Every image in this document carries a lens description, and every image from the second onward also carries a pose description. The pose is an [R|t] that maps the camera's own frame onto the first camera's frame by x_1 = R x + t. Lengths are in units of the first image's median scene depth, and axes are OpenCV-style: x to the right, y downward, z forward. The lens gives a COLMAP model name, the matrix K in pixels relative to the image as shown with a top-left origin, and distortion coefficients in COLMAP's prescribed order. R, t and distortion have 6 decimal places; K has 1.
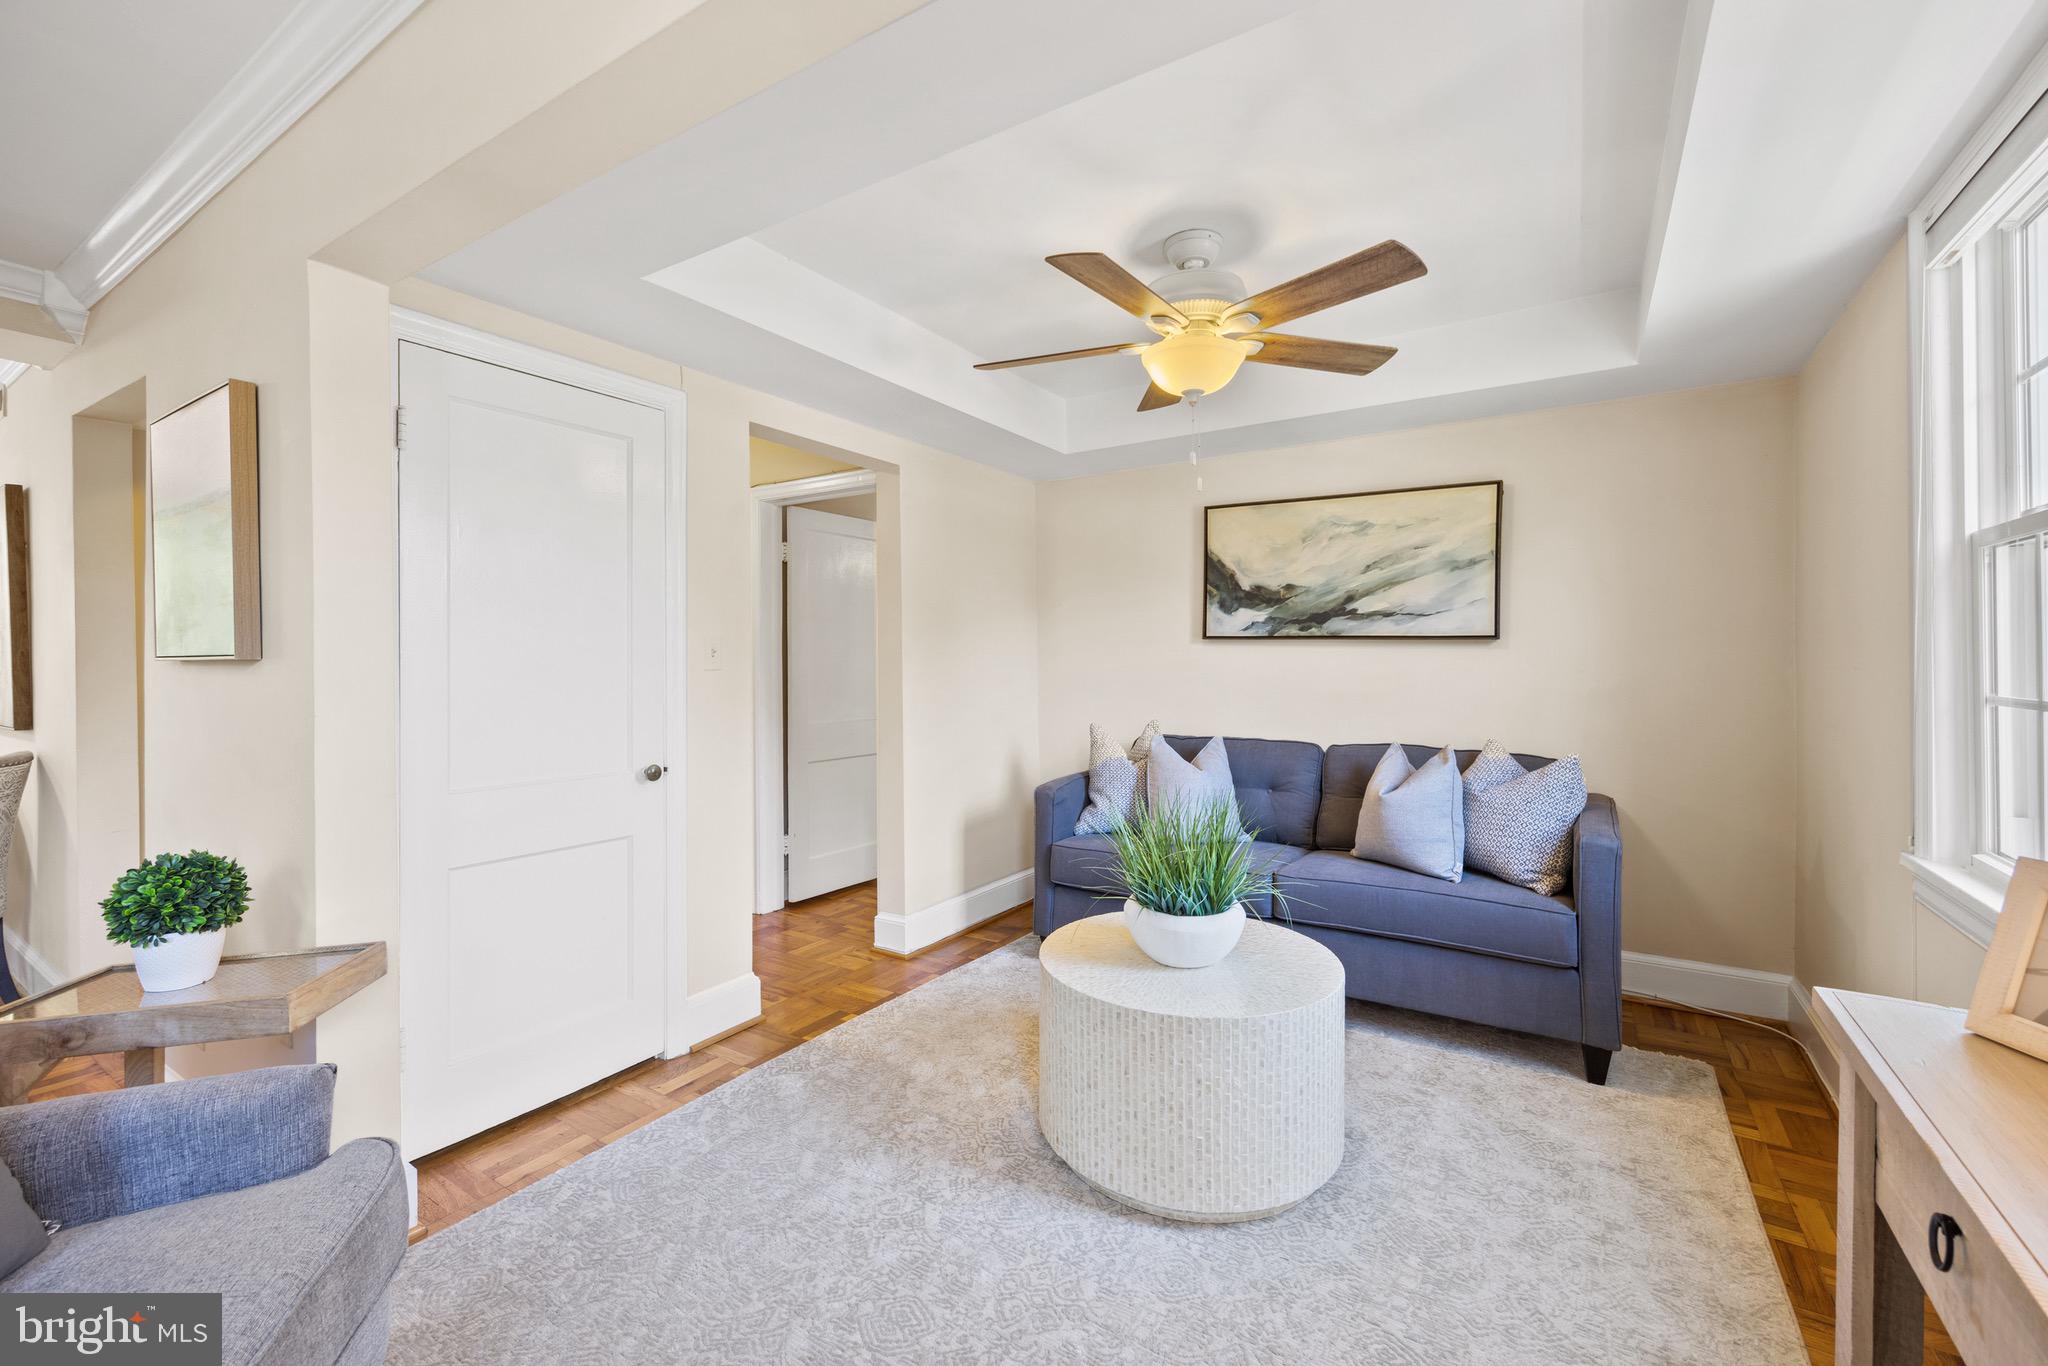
lens RADIAL K [[841.4, 0, 1022.9], [0, 841.4, 666.3], [0, 0, 1]] dist [0.001757, 0.000405]
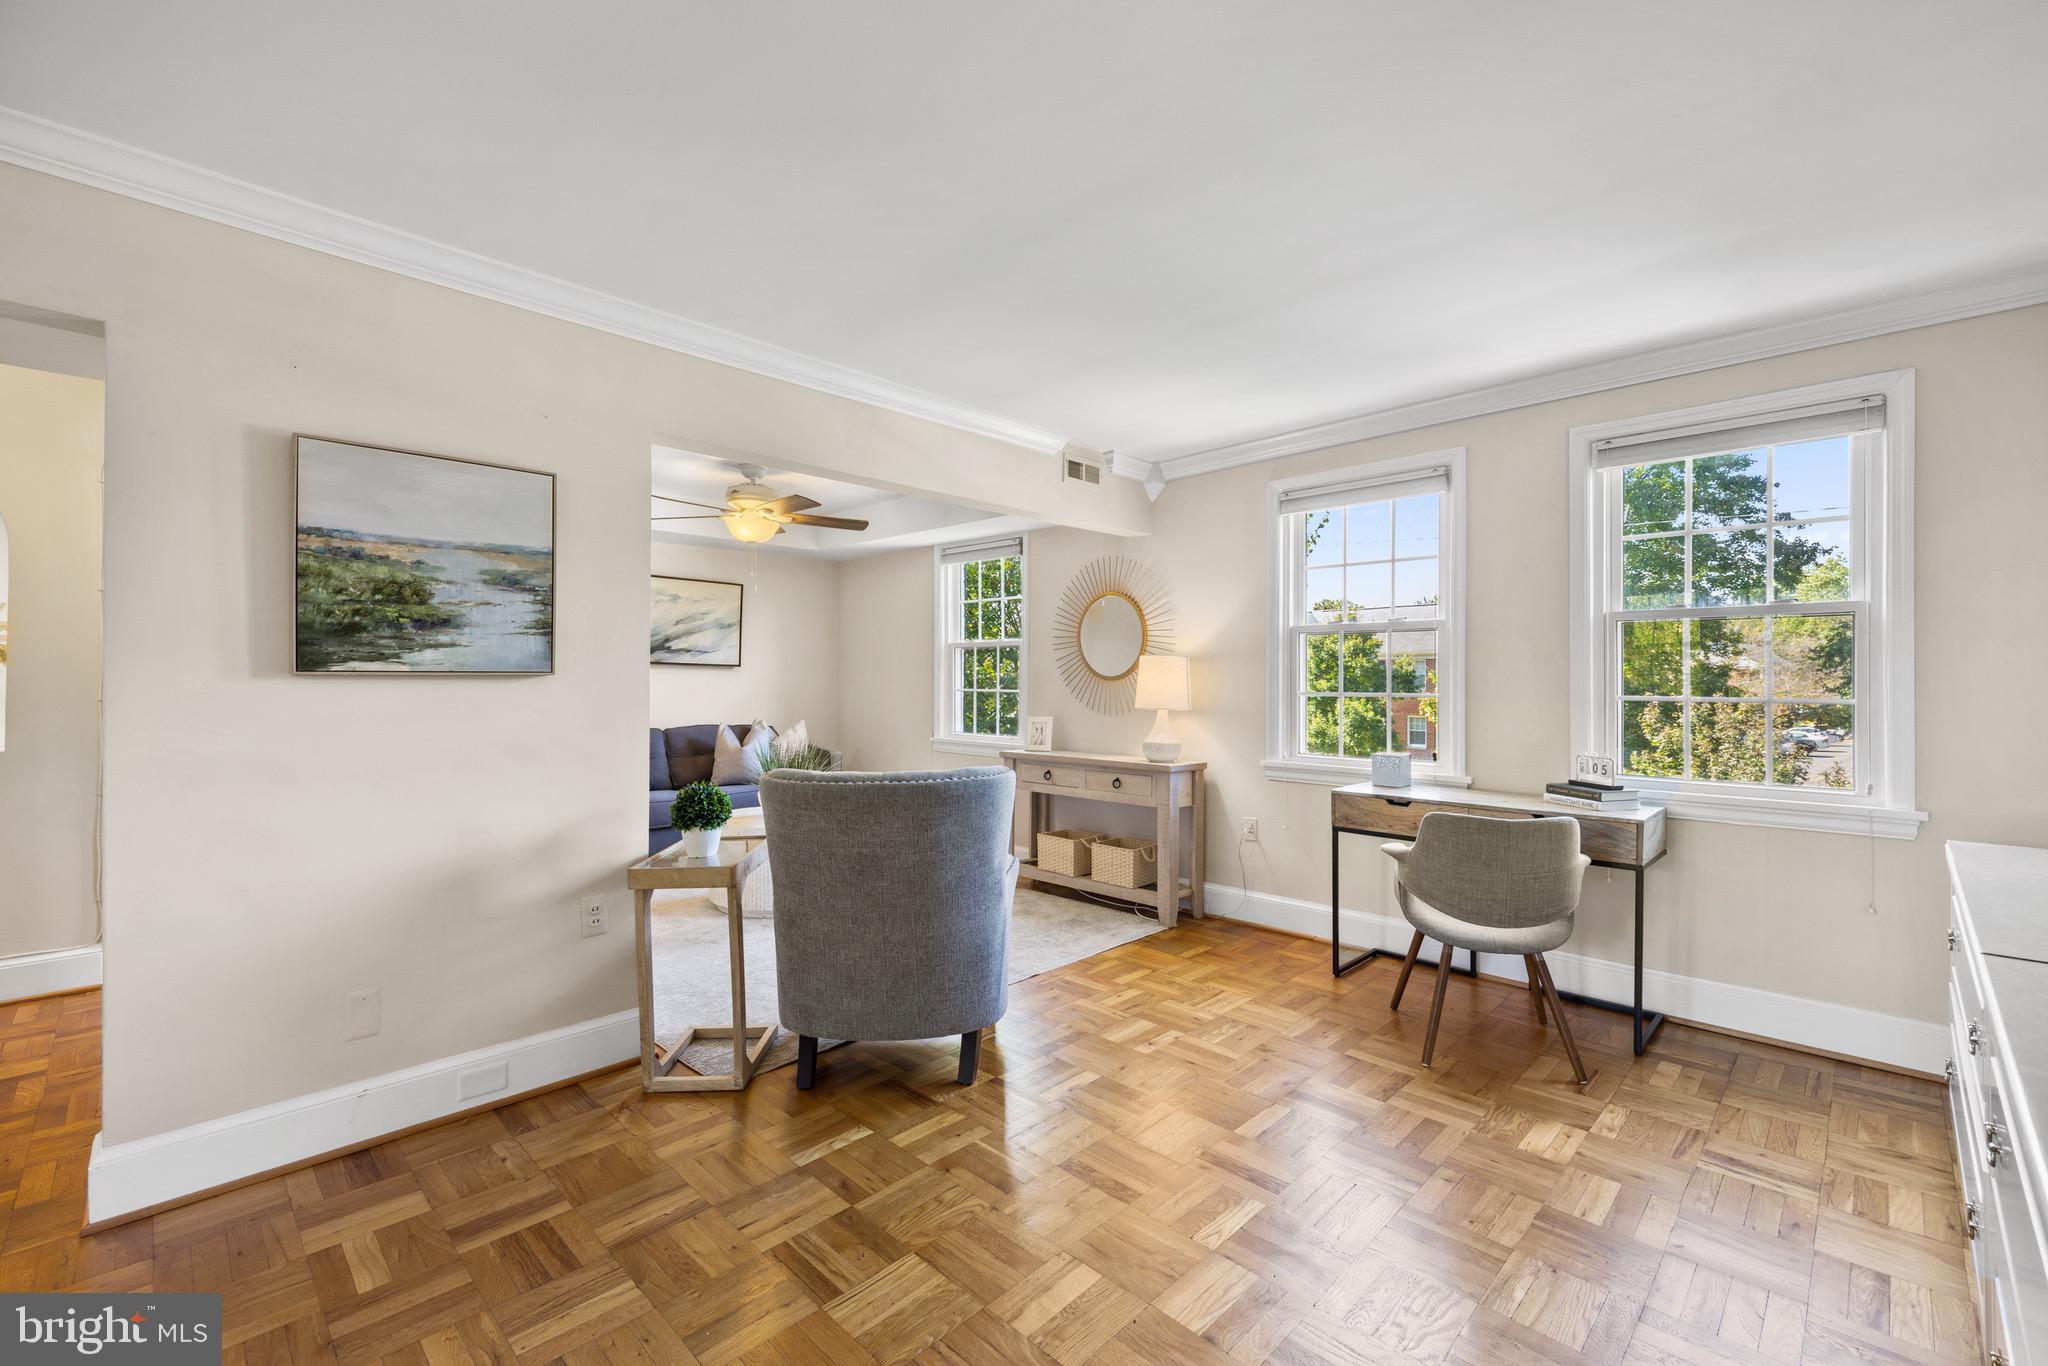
lens RADIAL K [[872.3, 0, 1028.1], [0, 872.3, 675.2], [0, 0, 1]] dist [0.001980, 0.000199]
pose [[0.199518, 0.006831, 0.979870, -1.323136], [0.002973, 0.999967, -0.007576, 0.003917], [-0.979890, 0.004425, 0.199491, -0.036201]]
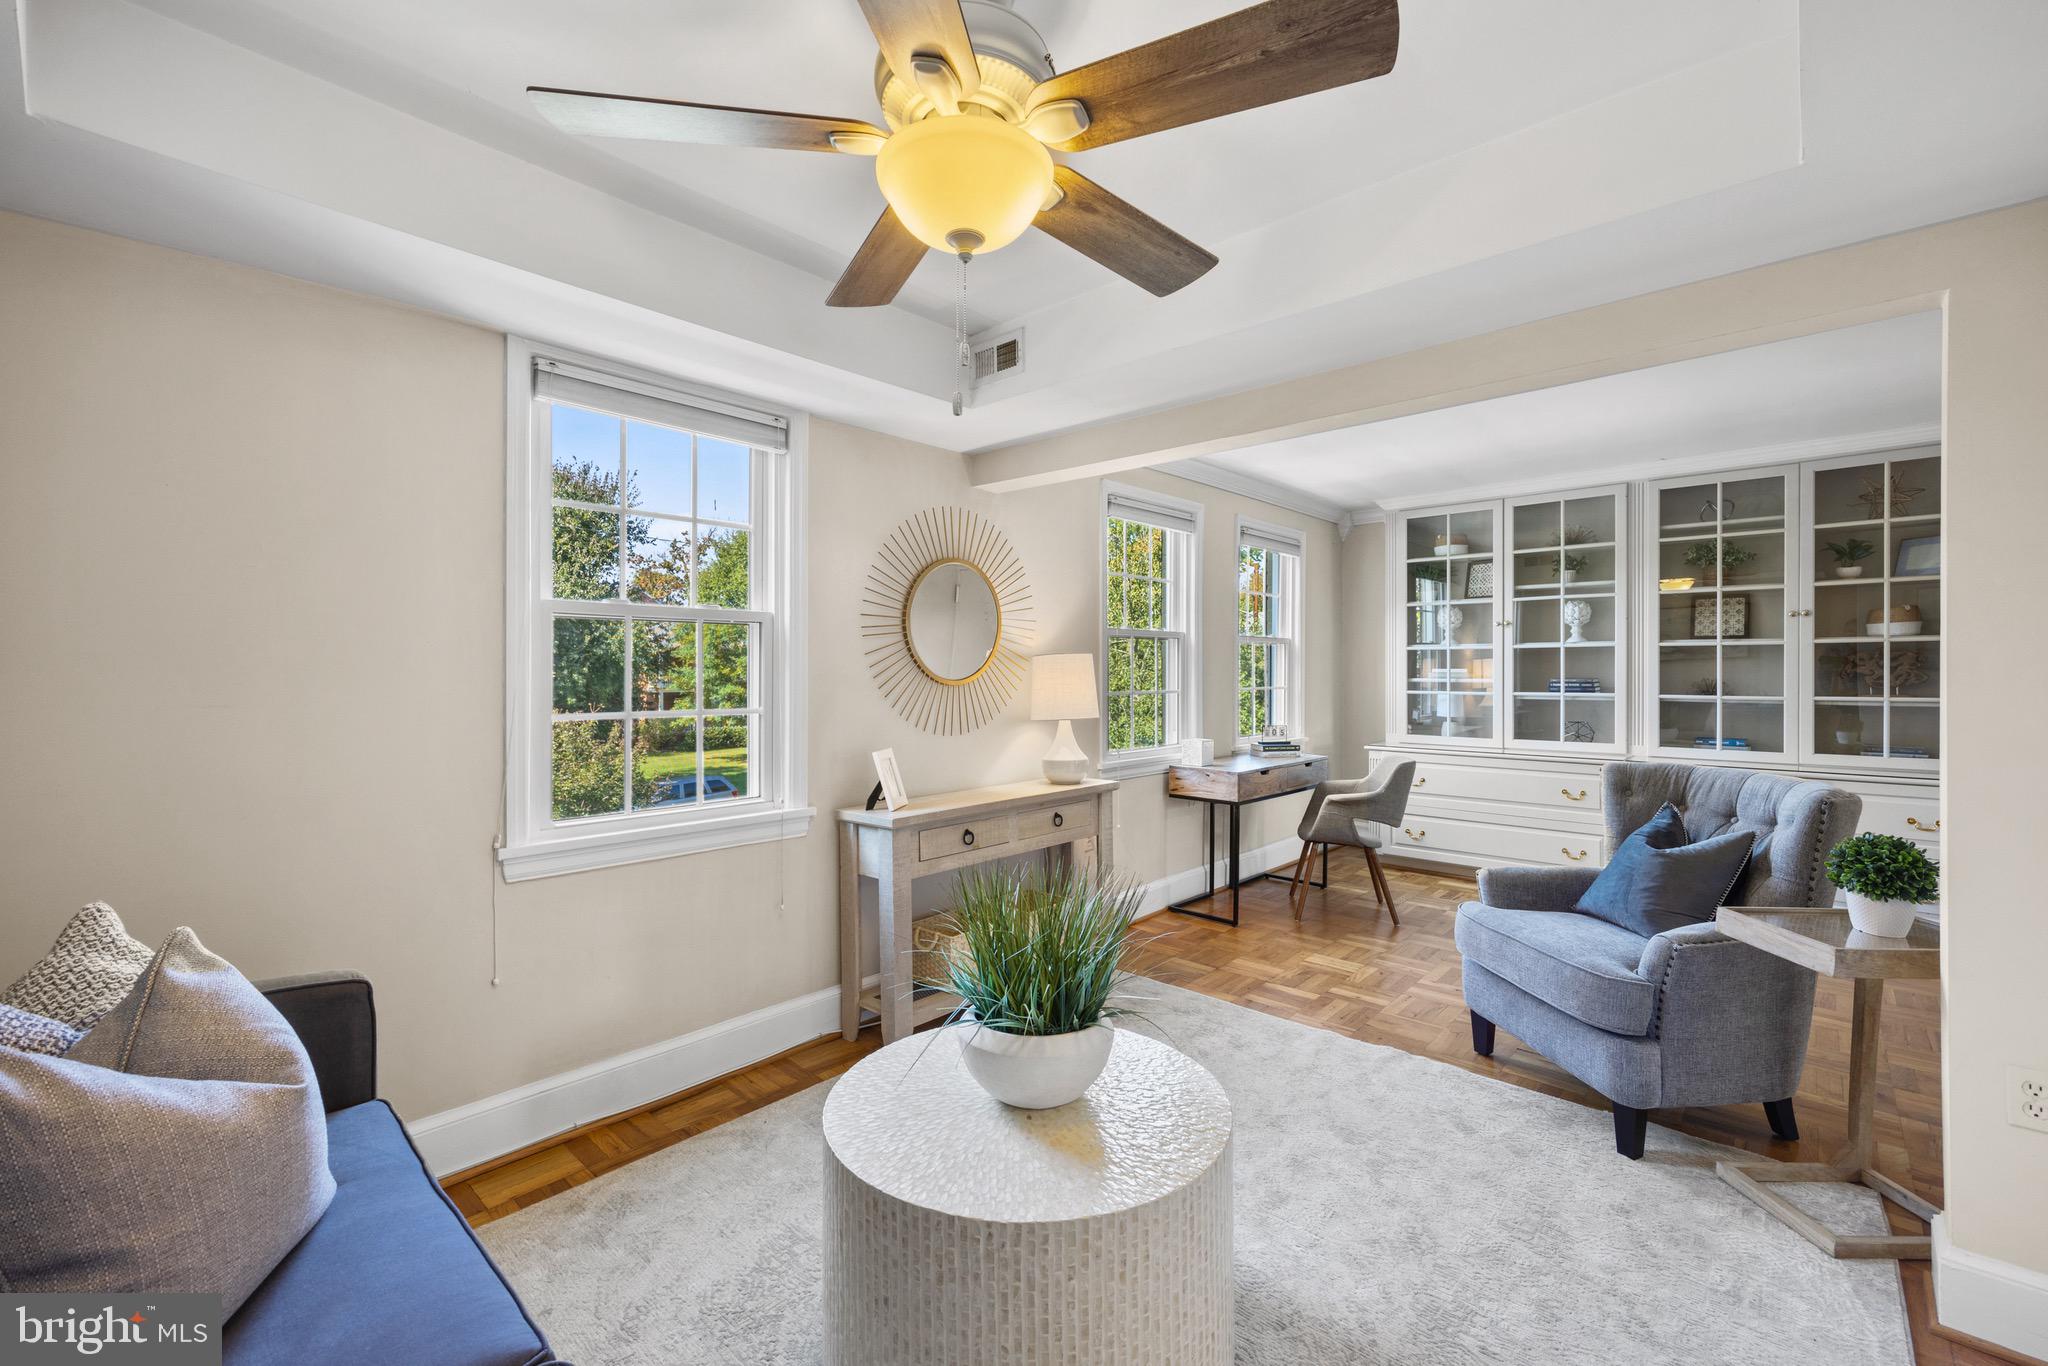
lens RADIAL K [[820.7, 0, 1024.0], [0, 820.7, 683.0], [0, 0, 1]] dist [-0.000882, 0.000056]
pose [[-0.989445, -0.003310, 0.144874, 0.085384], [-0.001396, 0.999910, 0.013313, -0.015002], [-0.144905, 0.012970, -0.989361, 1.196163]]
